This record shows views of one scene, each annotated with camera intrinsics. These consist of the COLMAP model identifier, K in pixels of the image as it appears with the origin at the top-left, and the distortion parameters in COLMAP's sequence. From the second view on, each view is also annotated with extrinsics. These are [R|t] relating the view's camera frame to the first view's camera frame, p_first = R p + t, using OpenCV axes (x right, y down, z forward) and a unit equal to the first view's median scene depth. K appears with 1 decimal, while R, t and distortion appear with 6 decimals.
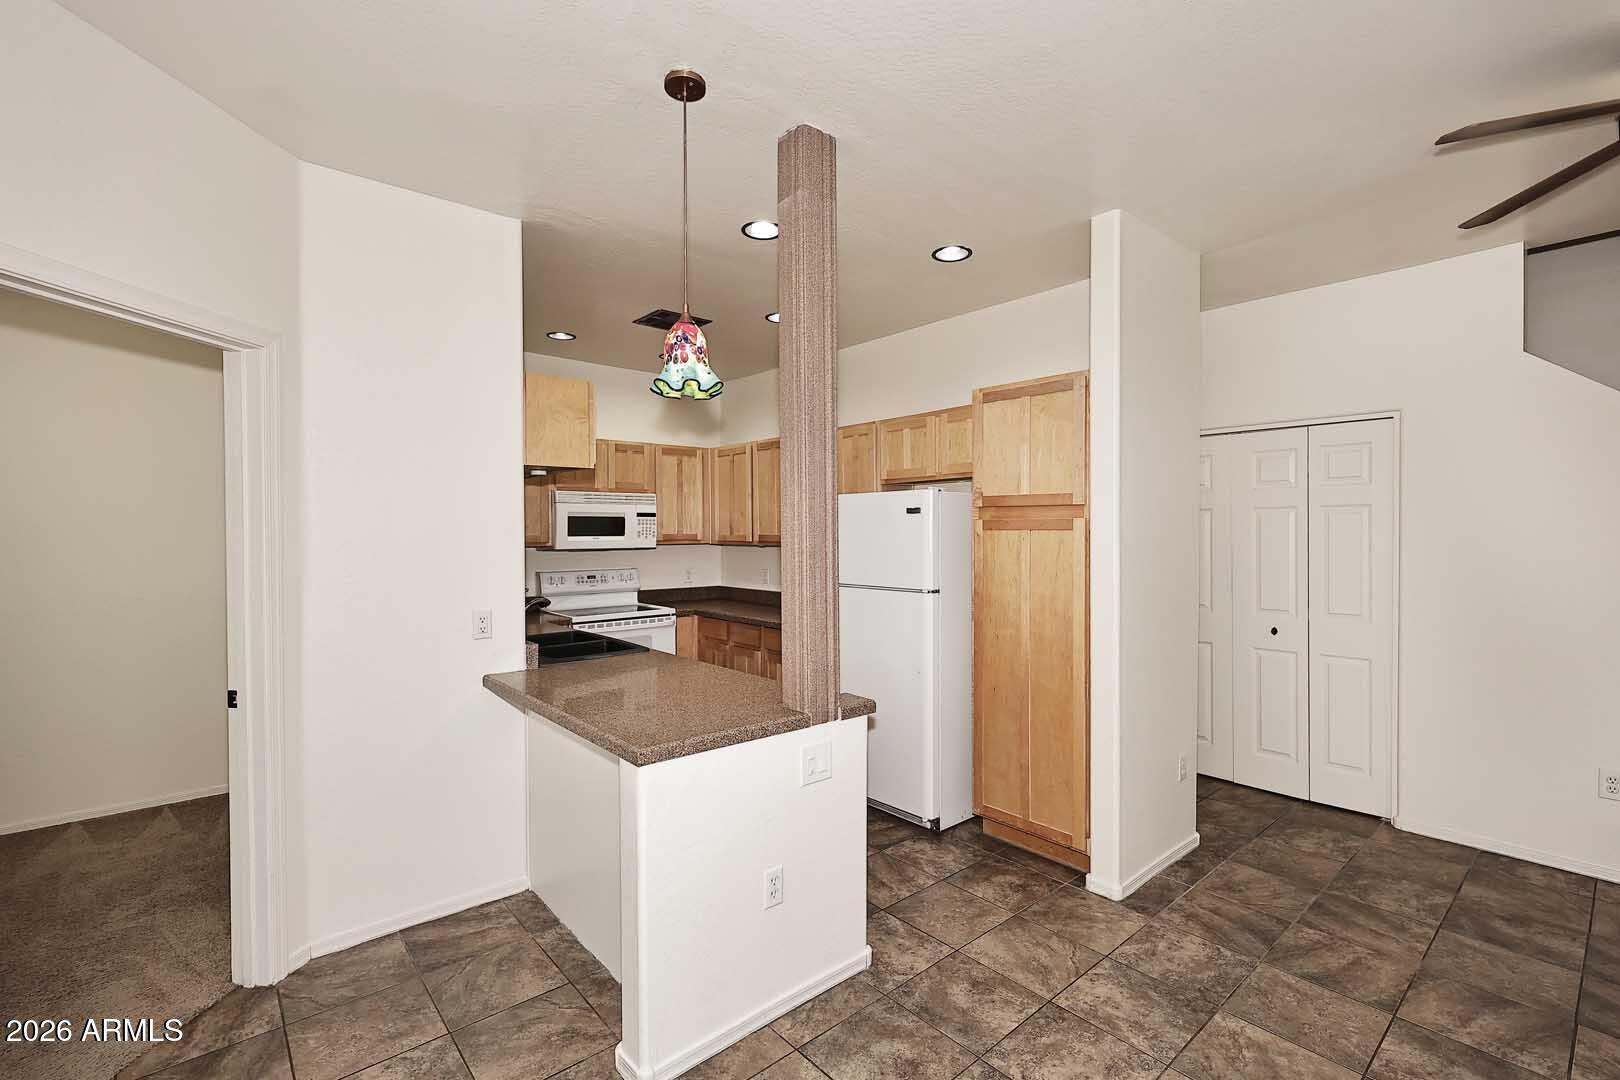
lens RADIAL K [[718.3, 0, 826.1], [0, 718.3, 537.4], [0, 0, 1]] dist [0.001654, 0.000222]
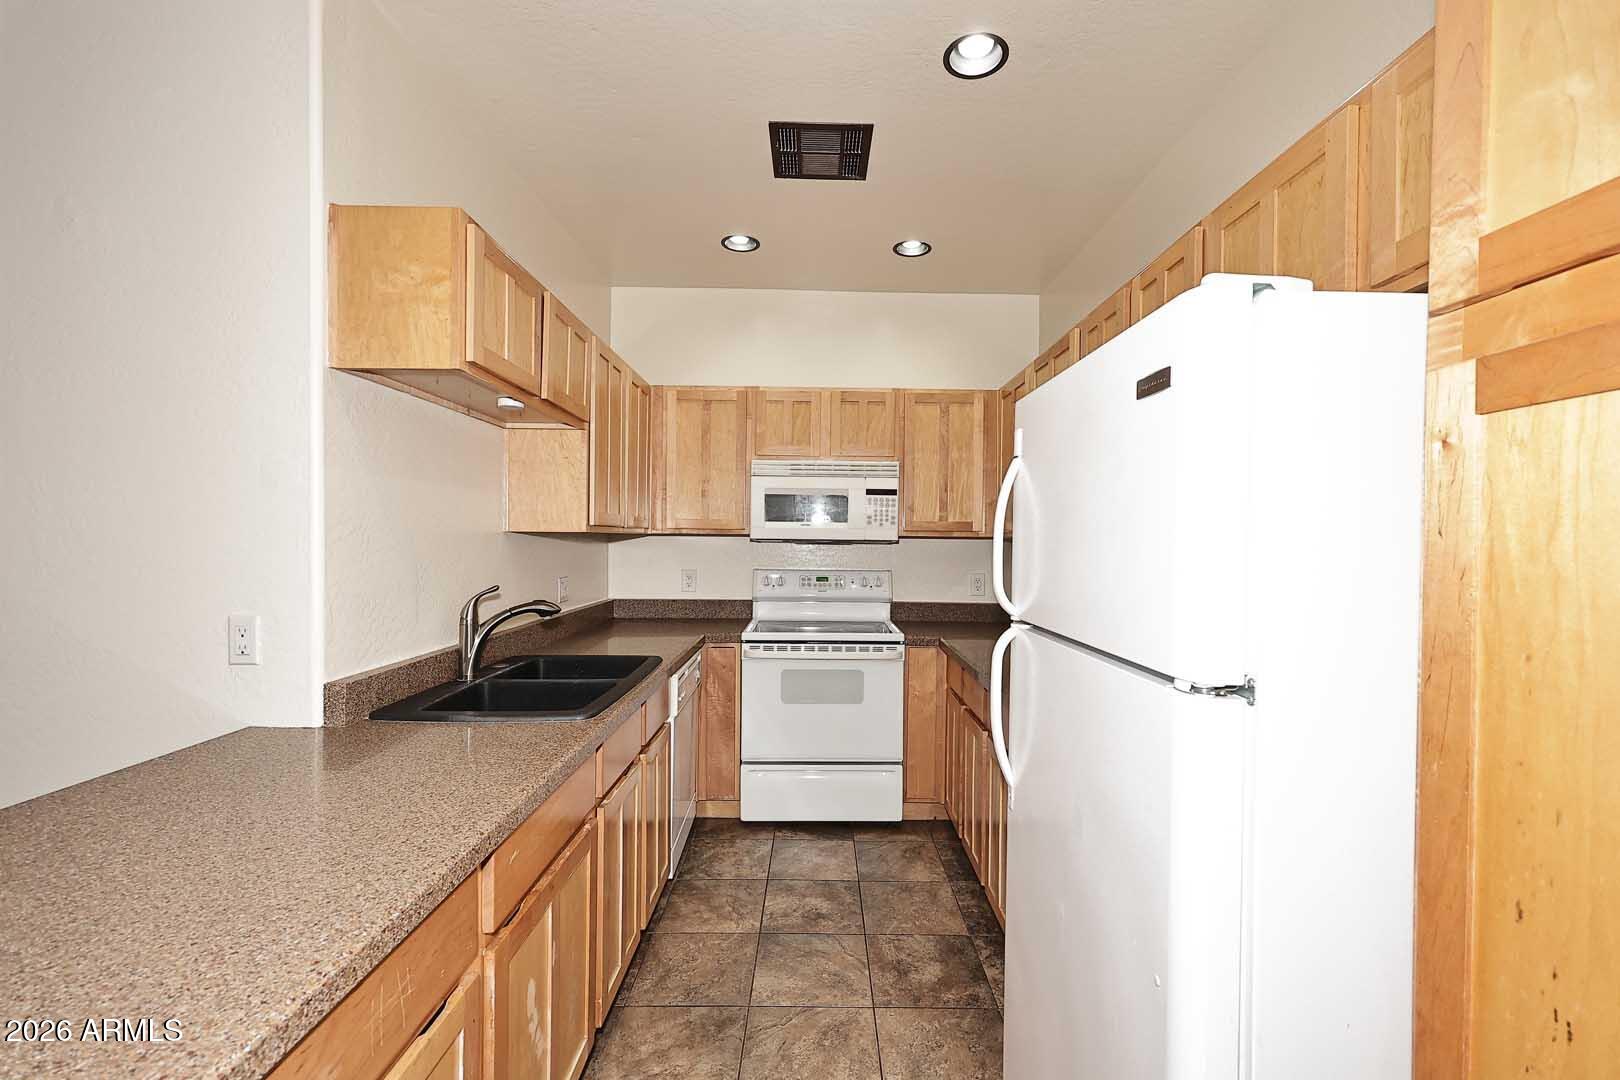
lens RADIAL K [[672.2, 0, 831.3], [0, 672.2, 536.7], [0, 0, 1]] dist [0.001303, 0.000144]
pose [[0.760376, 0.010839, -0.649392, 0.215055], [-0.021053, 0.999747, -0.007964, 0.028376], [0.649141, 0.019727, 0.760412, 0.798419]]
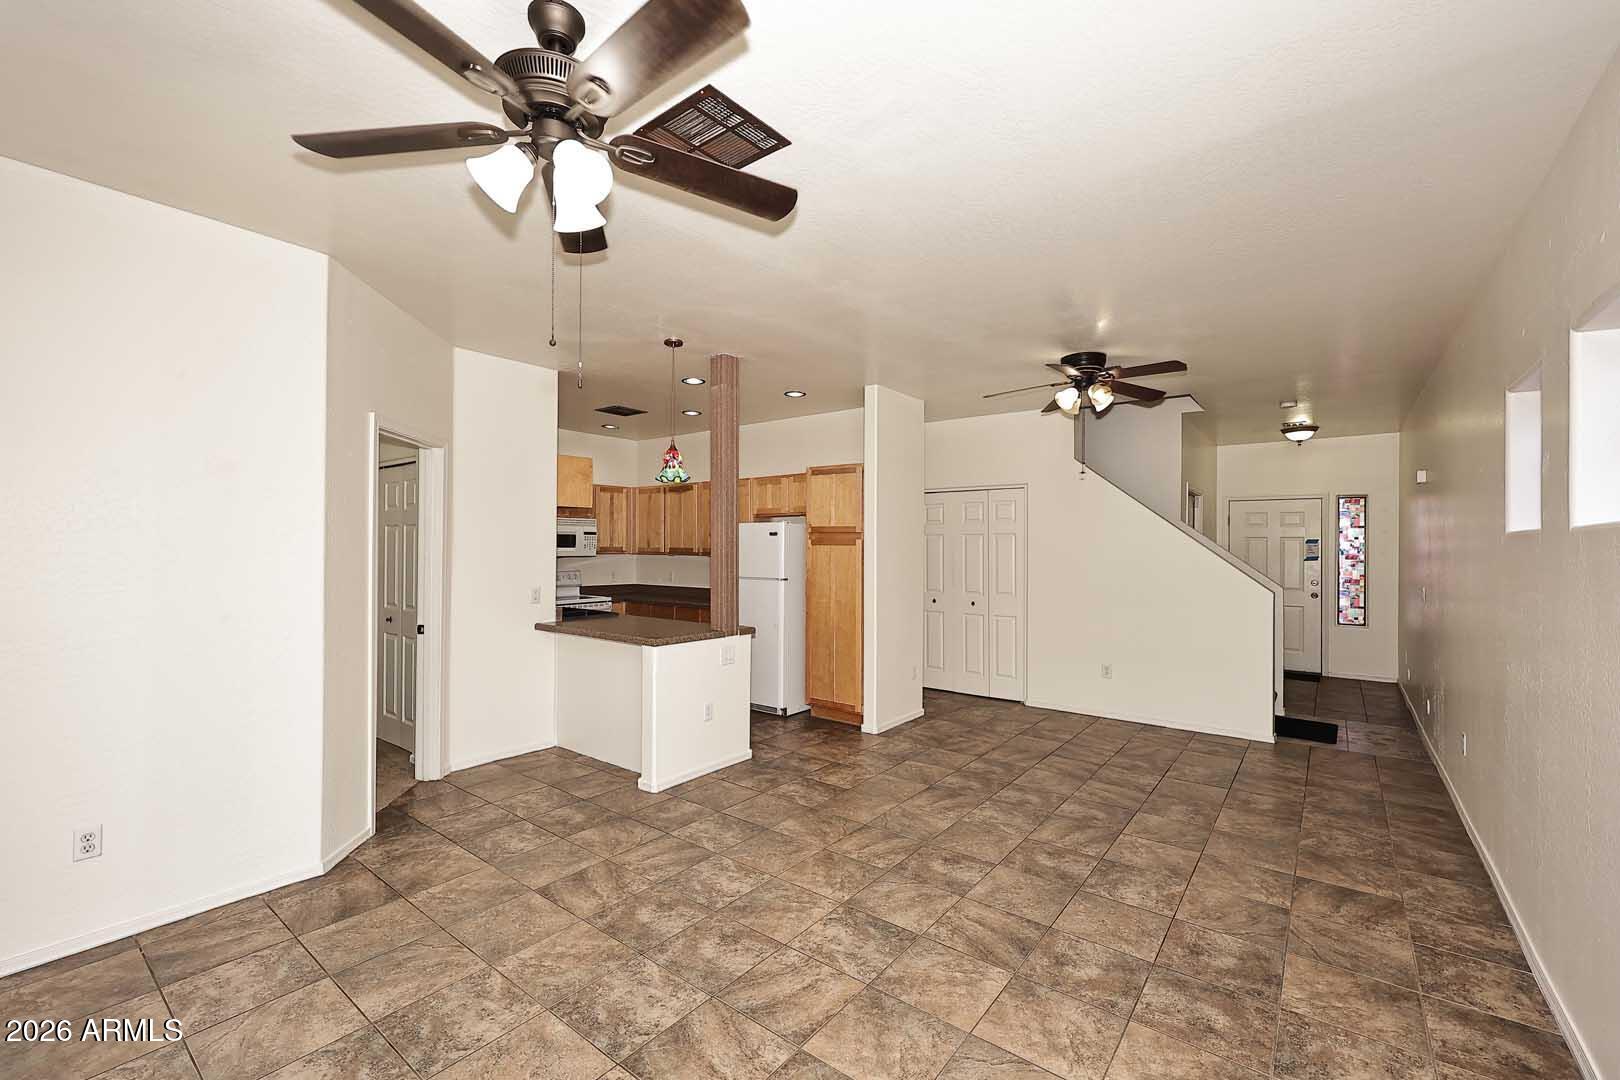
lens RADIAL K [[670.7, 0, 819.1], [0, 670.7, 544.5], [0, 0, 1]] dist [0.001697, 0.000575]
pose [[0.980878, 0.008502, 0.194438, -0.096594], [-0.006053, 0.999895, -0.013184, 0.010688], [-0.194529, 0.011755, 0.980826, -0.702993]]
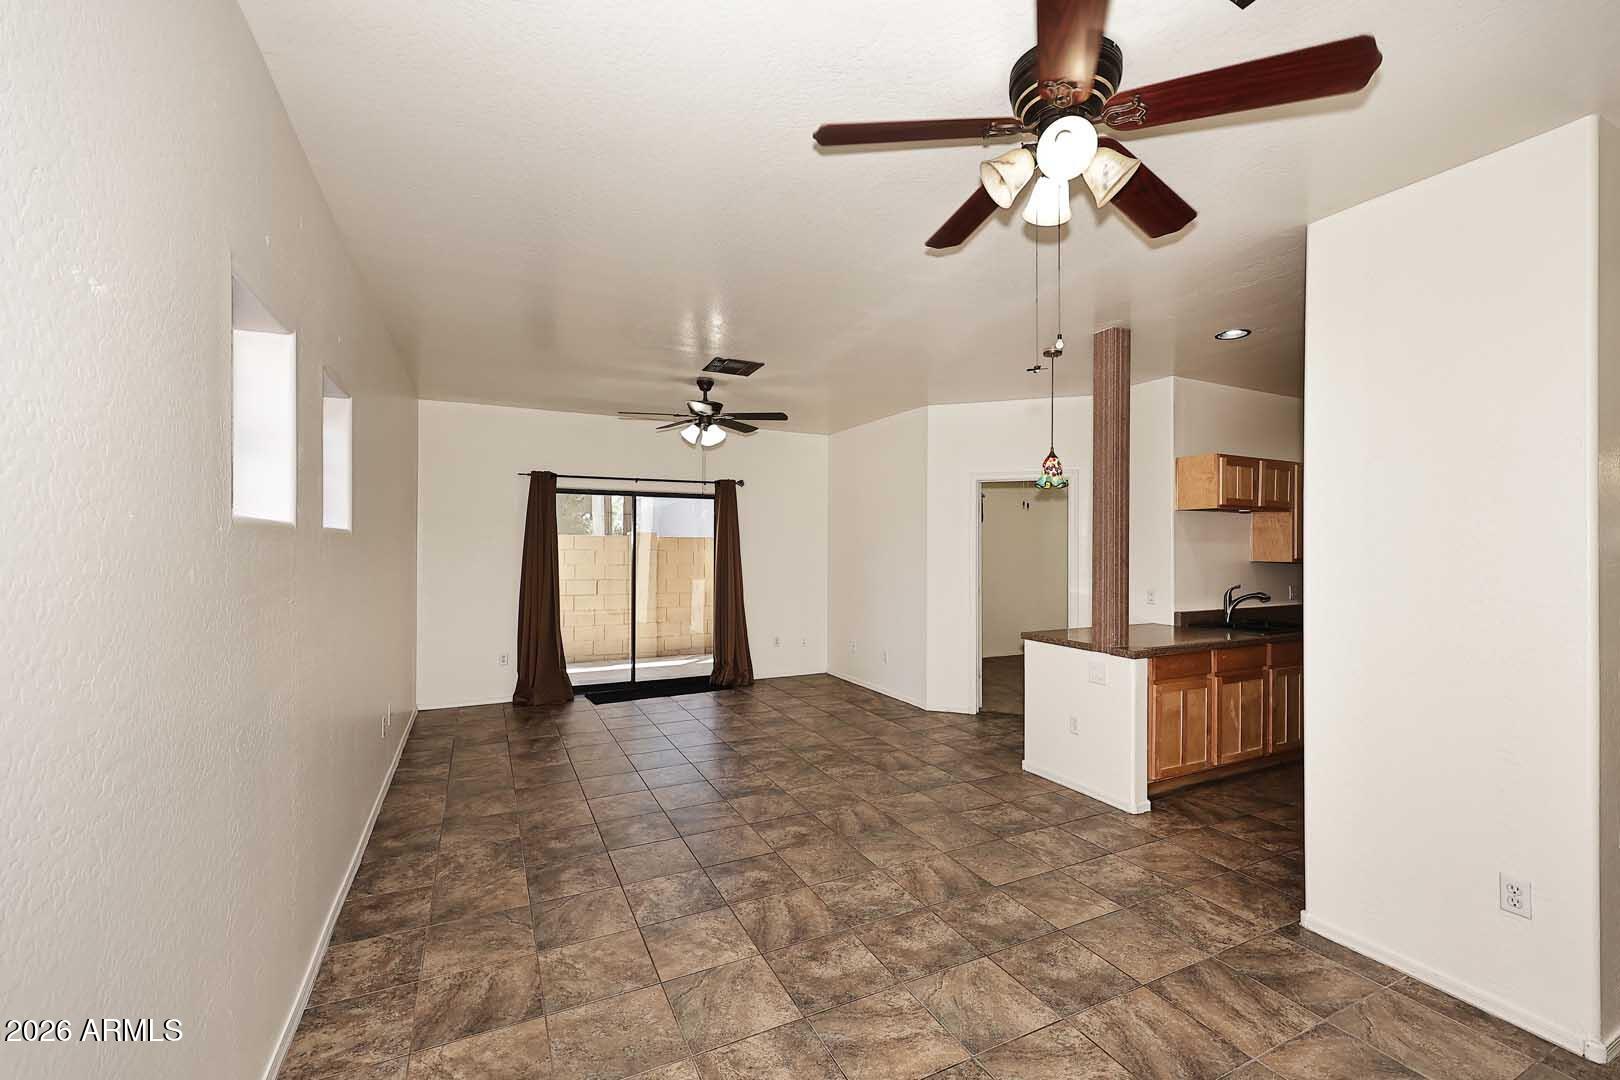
lens RADIAL K [[675.1, 0, 812.4], [0, 675.1, 542.7], [0, 0, 1]] dist [0.001531, 0.000166]
pose [[-0.261191, -0.002487, -0.965284, 1.336724], [-0.012504, 0.999921, 0.000807, -0.009711], [0.965206, 0.012281, -0.261201, 0.533455]]
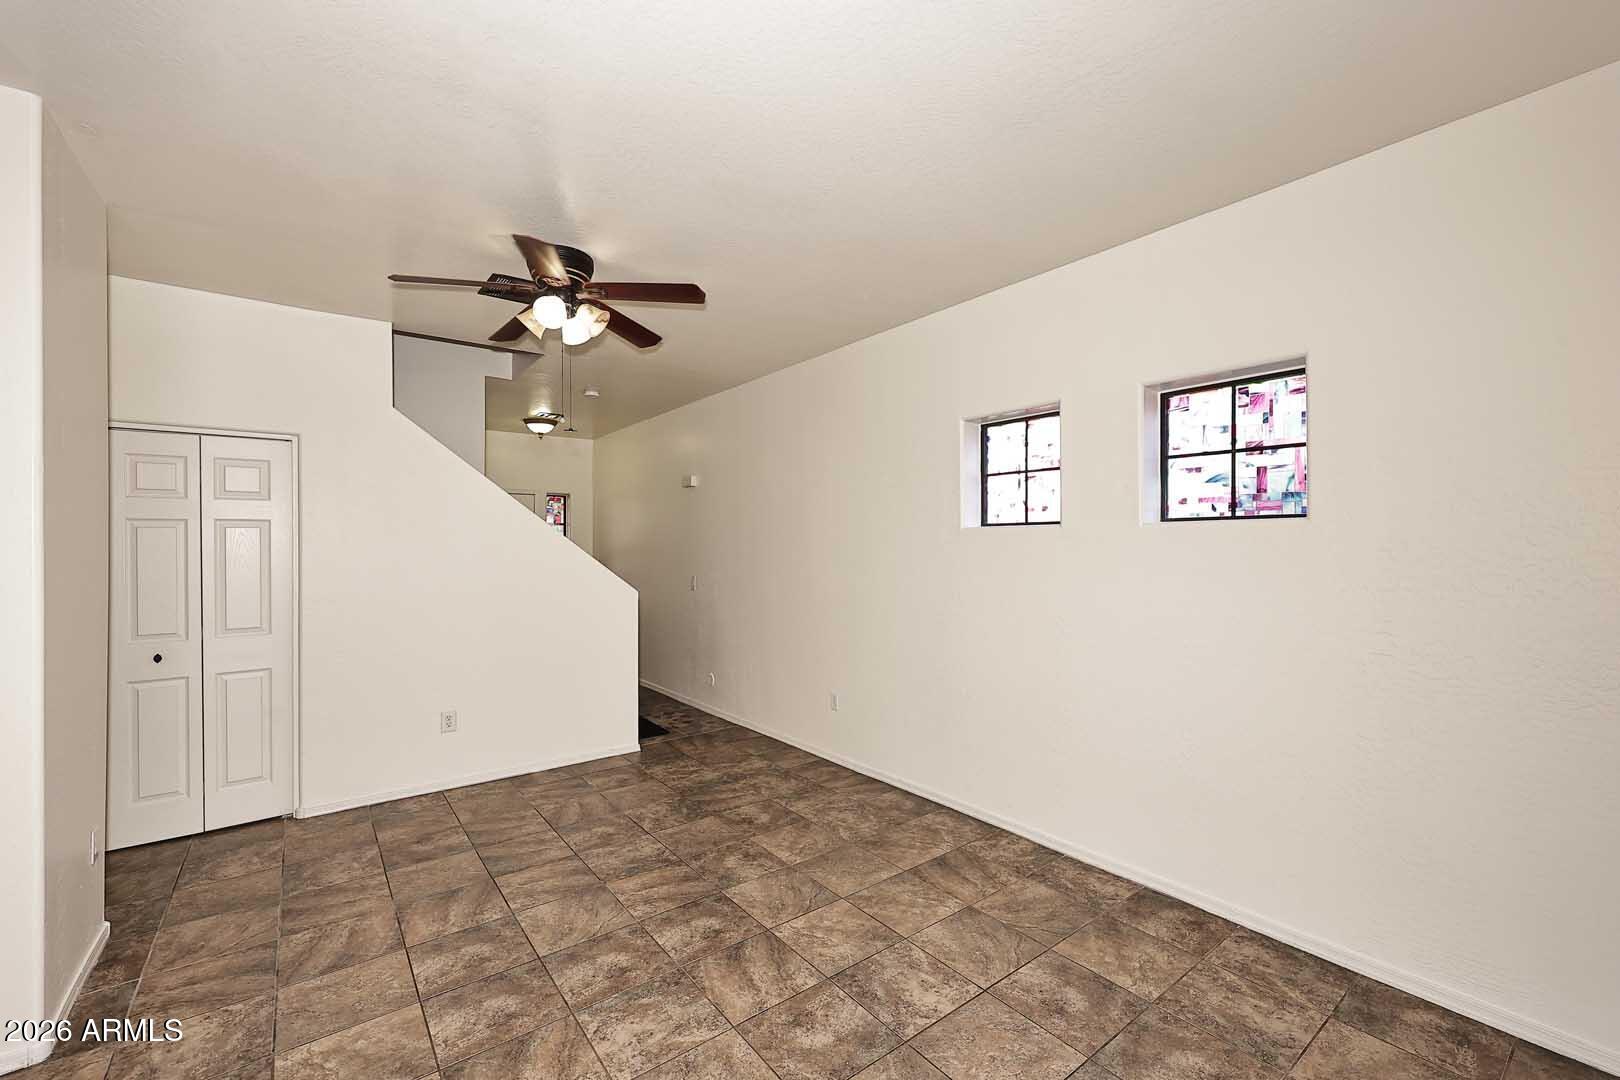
lens RADIAL K [[670.7, 0, 819.1], [0, 670.7, 544.5], [0, 0, 1]] dist [0.001697, 0.000575]
pose [[0.063581, 0.002885, 0.997973, -0.195278], [0.016084, 0.999863, -0.003915, 0.006511], [-0.997847, 0.016300, 0.063526, 0.161307]]
